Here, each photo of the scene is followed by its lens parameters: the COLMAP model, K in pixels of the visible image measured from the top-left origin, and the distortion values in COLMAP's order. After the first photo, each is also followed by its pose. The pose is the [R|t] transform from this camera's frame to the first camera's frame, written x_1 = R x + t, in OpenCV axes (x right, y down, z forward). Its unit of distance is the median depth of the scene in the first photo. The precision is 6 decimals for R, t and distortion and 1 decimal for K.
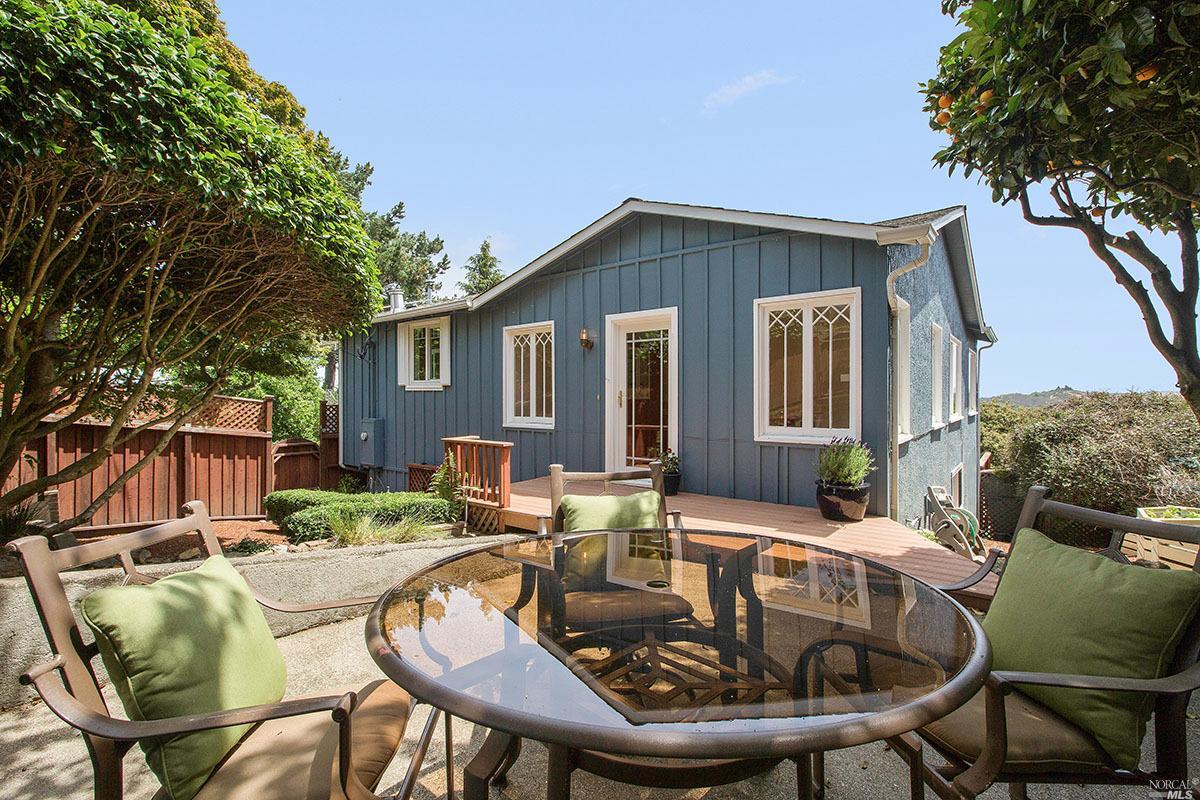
lens RADIAL K [[551.2, 0, 600.0], [0, 551.2, 400.0], [0, 0, 1]] dist [-0.012346, 0.000408]
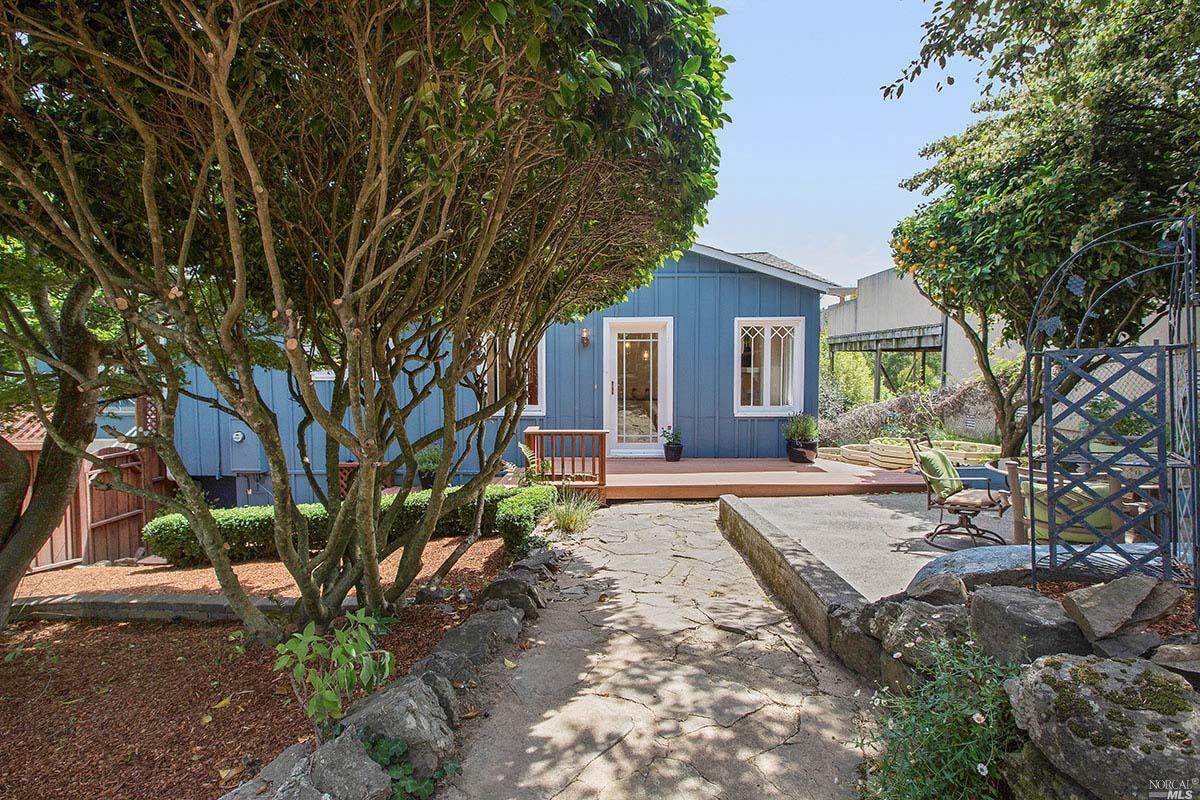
lens RADIAL K [[551.2, 0, 600.0], [0, 551.2, 400.0], [0, 0, 1]] dist [-0.012346, 0.000408]
pose [[0.798849, -0.038754, 0.600282, -0.853379], [0.008009, 0.998519, 0.053806, -0.048541], [-0.601479, -0.038175, 0.797976, 0.064648]]
